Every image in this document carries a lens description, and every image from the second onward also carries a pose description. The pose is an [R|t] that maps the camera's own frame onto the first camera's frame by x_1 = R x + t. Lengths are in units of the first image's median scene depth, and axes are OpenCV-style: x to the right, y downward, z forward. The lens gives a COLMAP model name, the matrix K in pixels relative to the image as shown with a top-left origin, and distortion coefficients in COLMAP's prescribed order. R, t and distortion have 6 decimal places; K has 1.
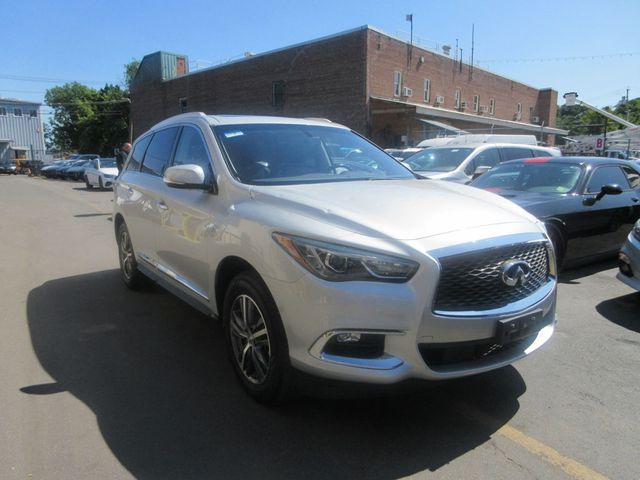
lens RADIAL K [[486.6, 0, 322.1], [0, 486.6, 241.6], [0, 0, 1]] dist [-0.002595, 0.006077]
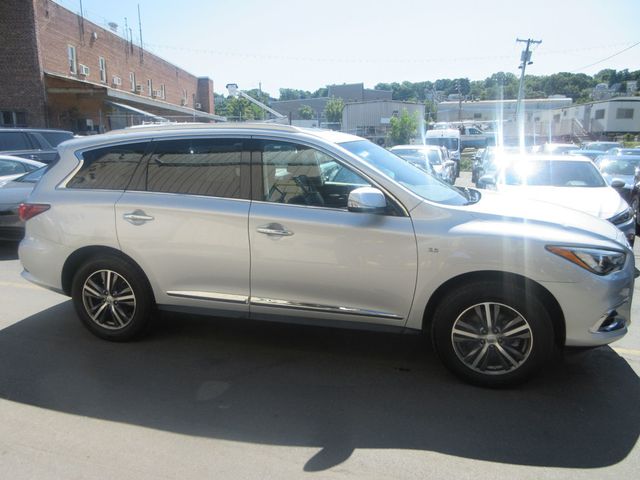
lens RADIAL K [[486.6, 0, 318.1], [0, 486.6, 241.3], [0, 0, 1]] dist [-0.002595, 0.006077]
pose [[0.758072, -0.127599, 0.639567, -0.113237], [0.103947, 0.991777, 0.074660, -0.015436], [-0.643834, 0.009883, 0.765101, 0.035979]]
